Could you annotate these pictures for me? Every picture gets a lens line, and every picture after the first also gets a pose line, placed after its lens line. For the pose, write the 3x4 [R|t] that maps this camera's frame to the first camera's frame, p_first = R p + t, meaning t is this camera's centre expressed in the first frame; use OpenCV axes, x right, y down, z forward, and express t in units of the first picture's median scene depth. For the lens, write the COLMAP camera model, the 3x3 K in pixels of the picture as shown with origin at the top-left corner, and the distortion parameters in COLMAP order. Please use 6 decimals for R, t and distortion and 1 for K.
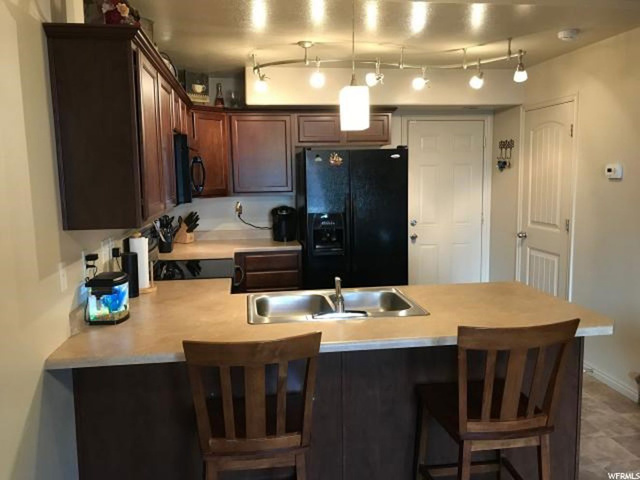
lens RADIAL K [[528.9, 0, 320.0], [0, 528.9, 240.0], [0, 0, 1]] dist [0.012970, 0.001550]
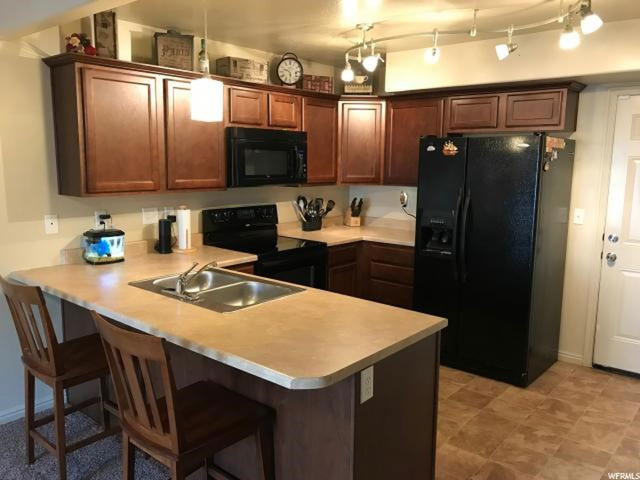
lens RADIAL K [[528.9, 0, 320.0], [0, 528.9, 240.0], [0, 0, 1]] dist [0.012970, 0.001550]
pose [[0.656786, 0.139122, -0.741133, 0.554319], [-0.120672, 0.989559, 0.078817, -0.047930], [0.744359, 0.037668, 0.666716, 0.266092]]
